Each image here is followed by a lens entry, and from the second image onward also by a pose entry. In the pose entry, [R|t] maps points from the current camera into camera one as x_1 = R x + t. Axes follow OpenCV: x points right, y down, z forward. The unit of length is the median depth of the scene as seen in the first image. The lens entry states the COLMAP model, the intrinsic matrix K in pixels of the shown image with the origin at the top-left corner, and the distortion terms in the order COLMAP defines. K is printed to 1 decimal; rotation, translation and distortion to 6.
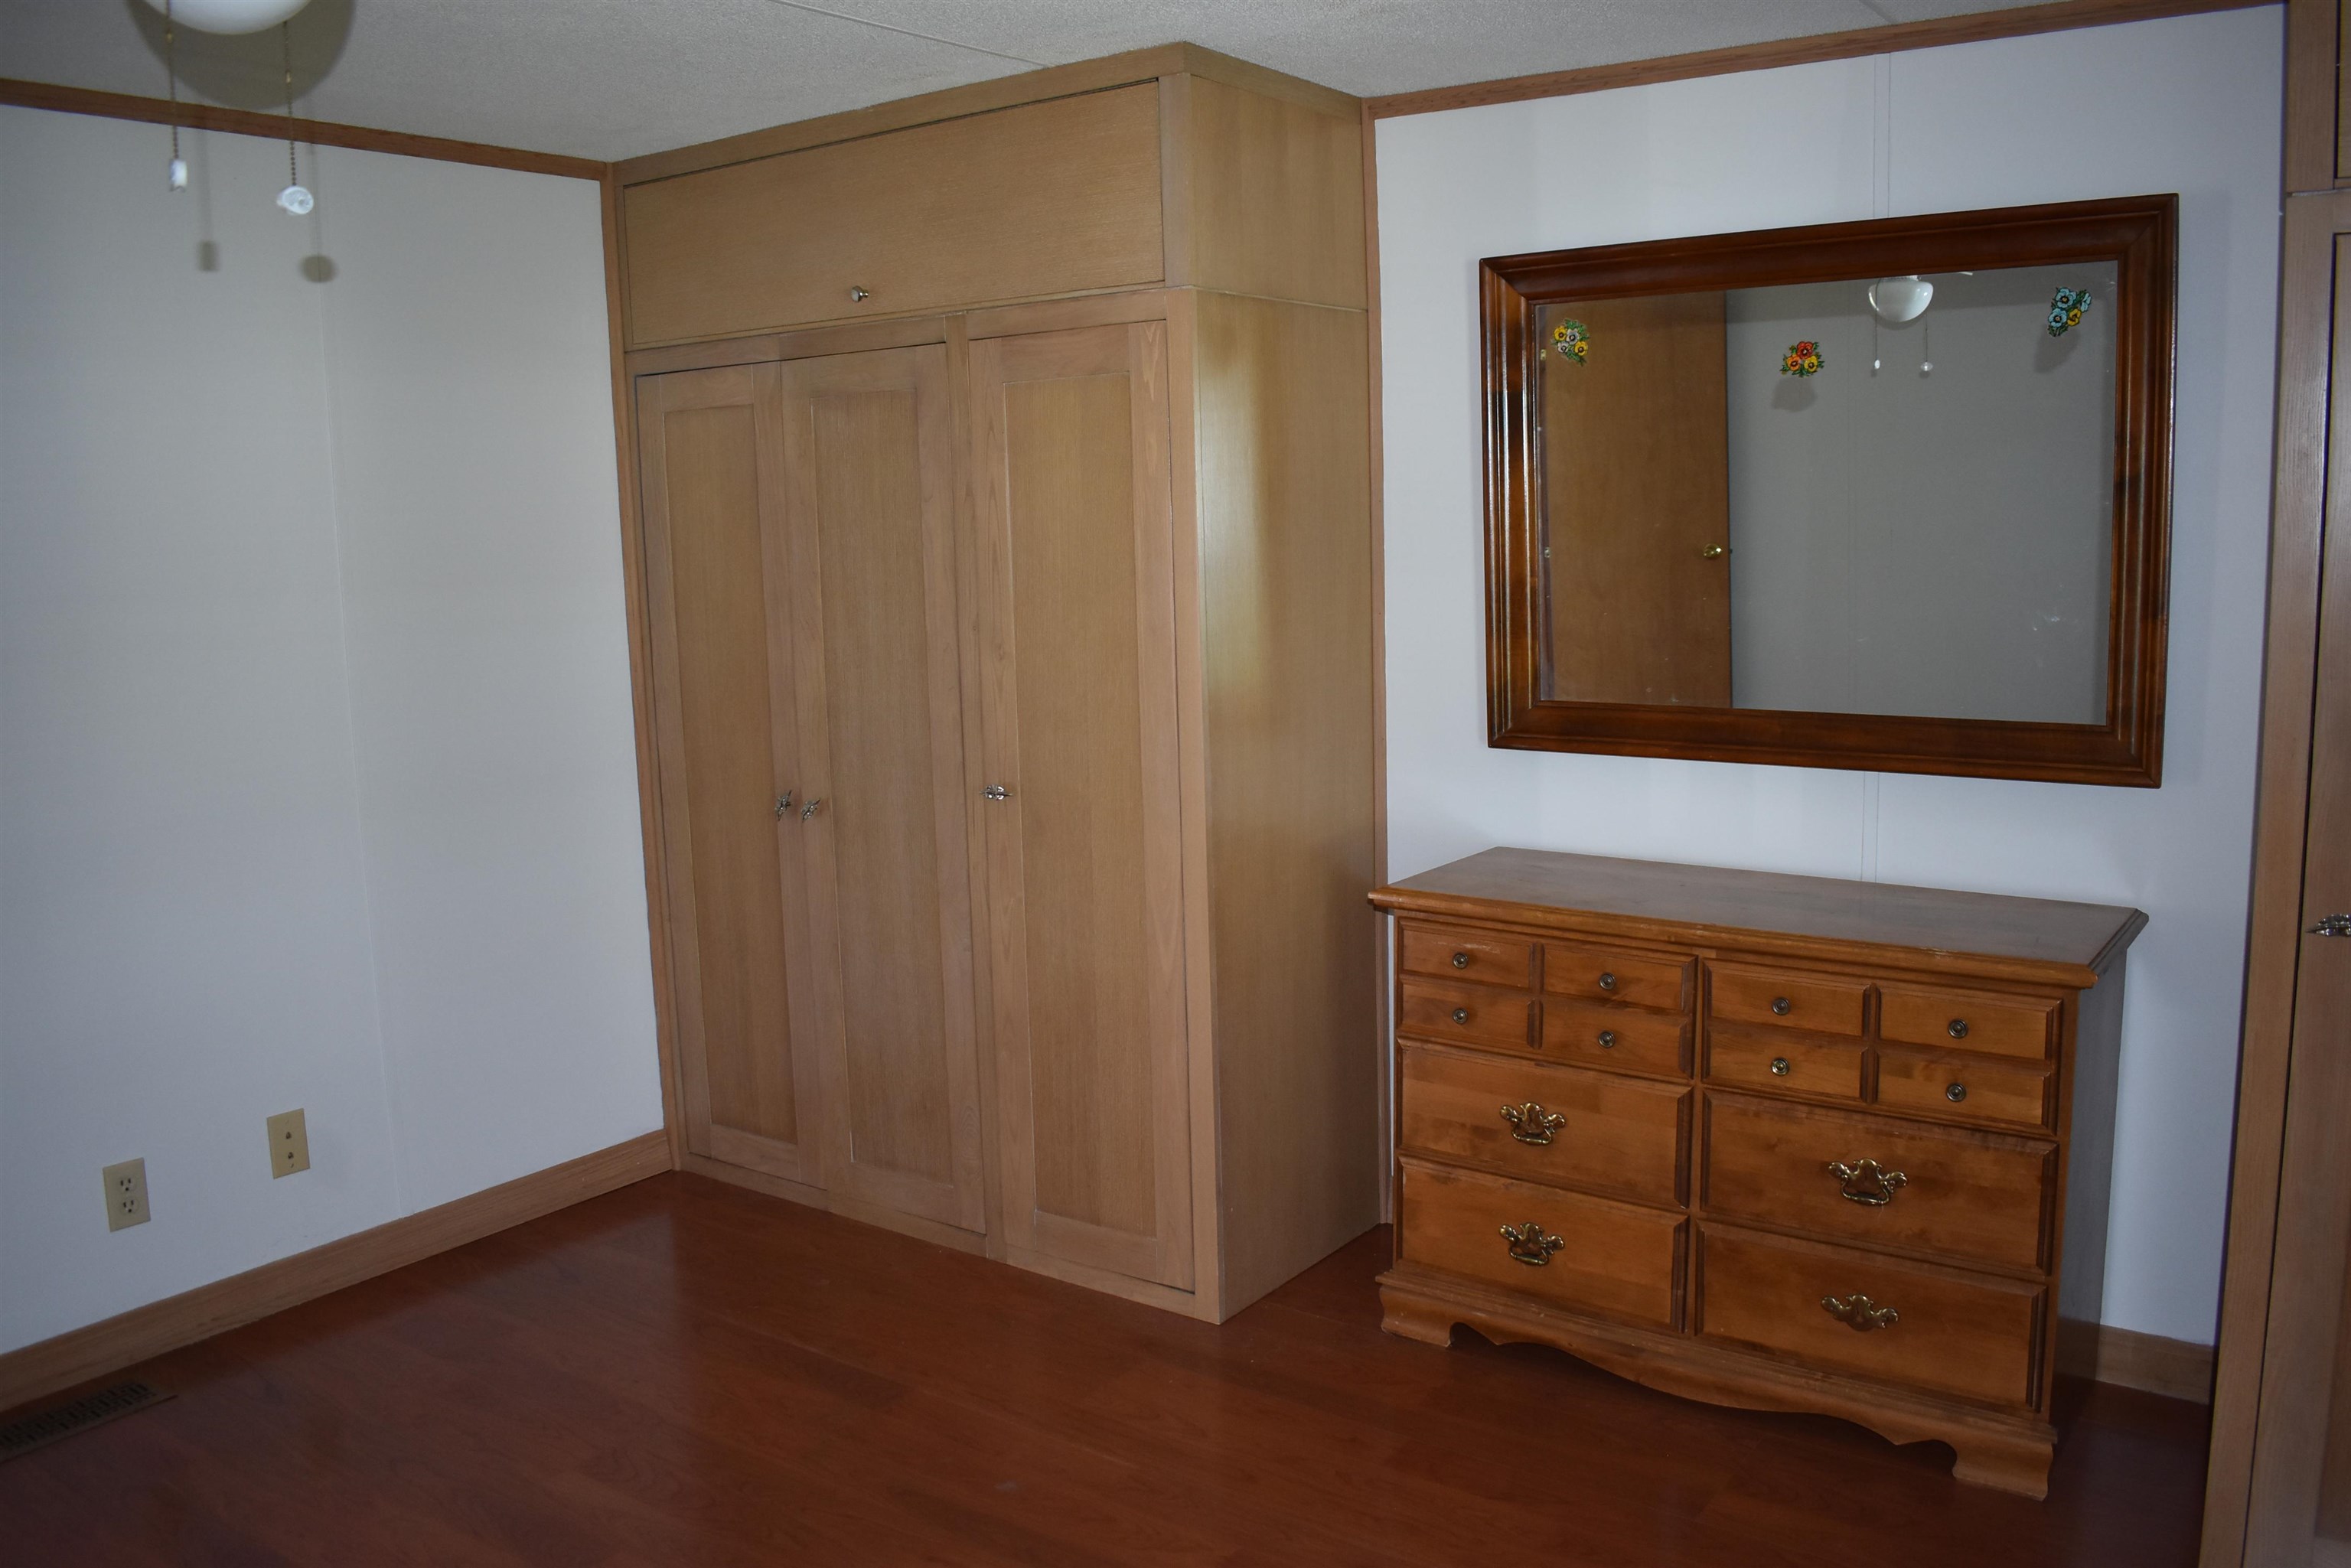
lens RADIAL K [[1865.2, 0, 1176.4], [0, 1865.2, 779.0], [0, 0, 1]] dist [-0.079585, -0.020188]
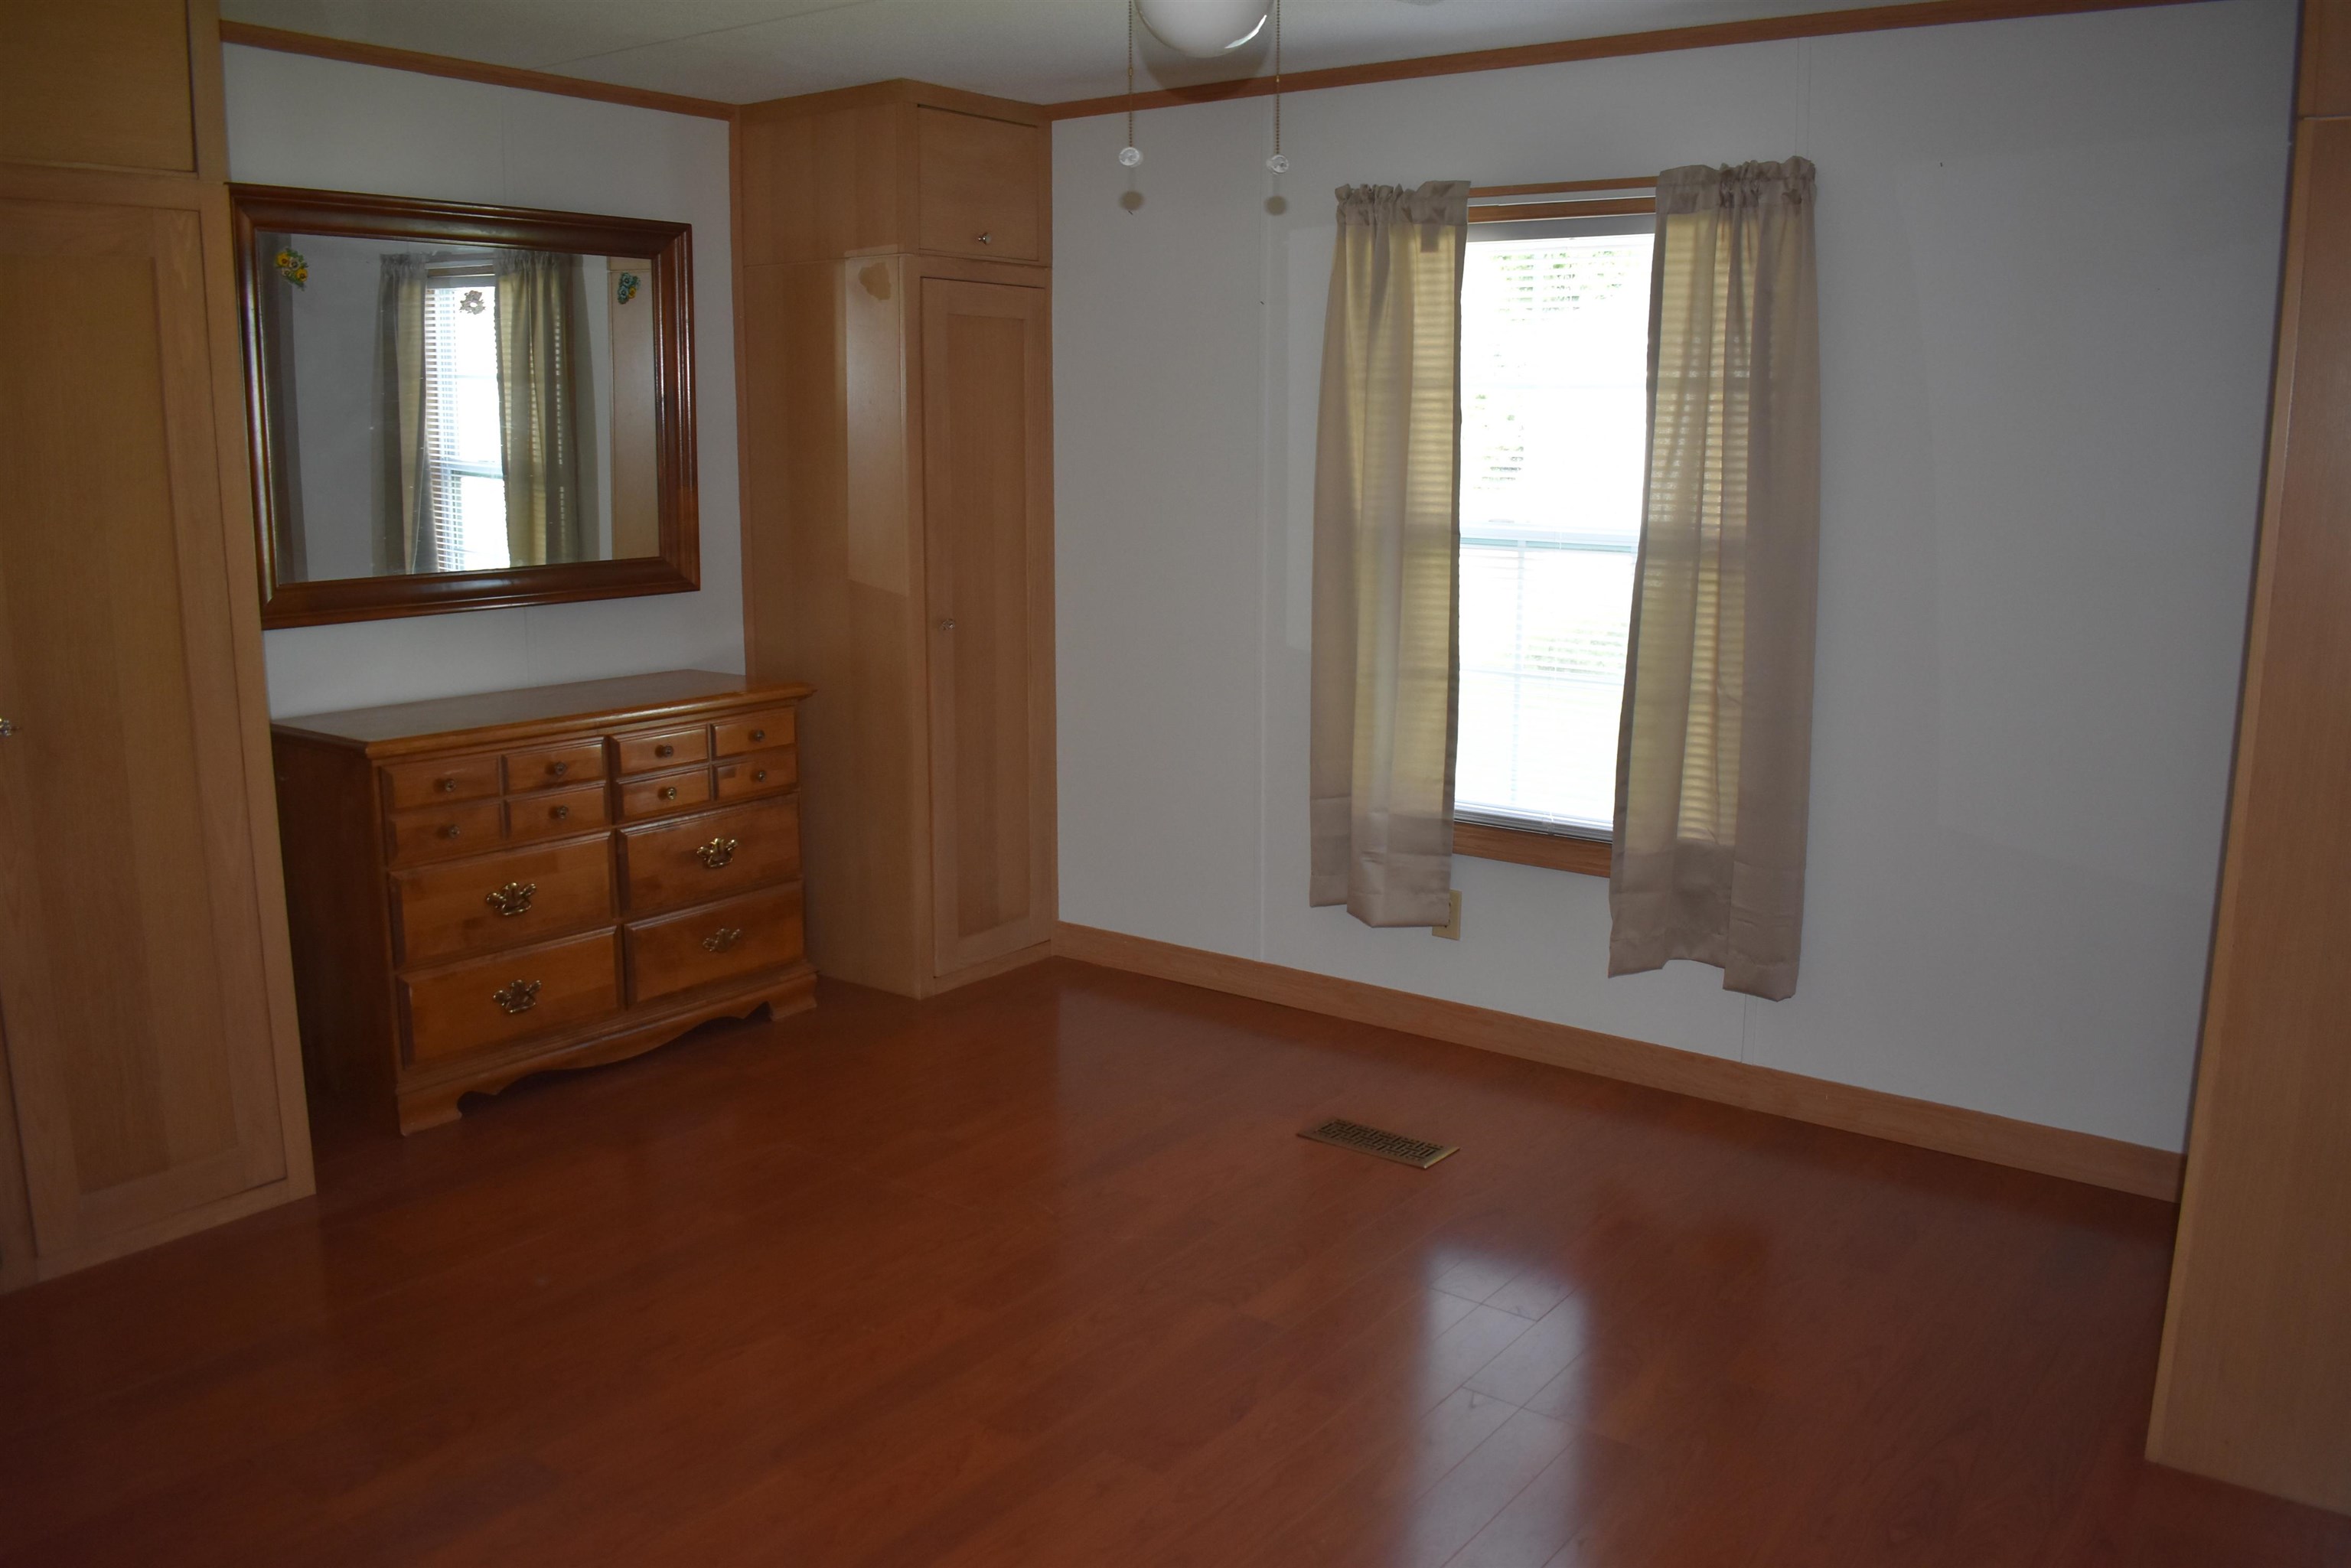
lens RADIAL K [[1865.2, 0, 1178.2], [0, 1865.2, 783.4], [0, 0, 1]] dist [-0.079585, -0.020188]
pose [[0.023851, -0.162244, 0.986462, -1.050279], [0.139076, 0.977687, 0.157438, -0.026345], [-0.989994, 0.133438, 0.045883, 0.497066]]
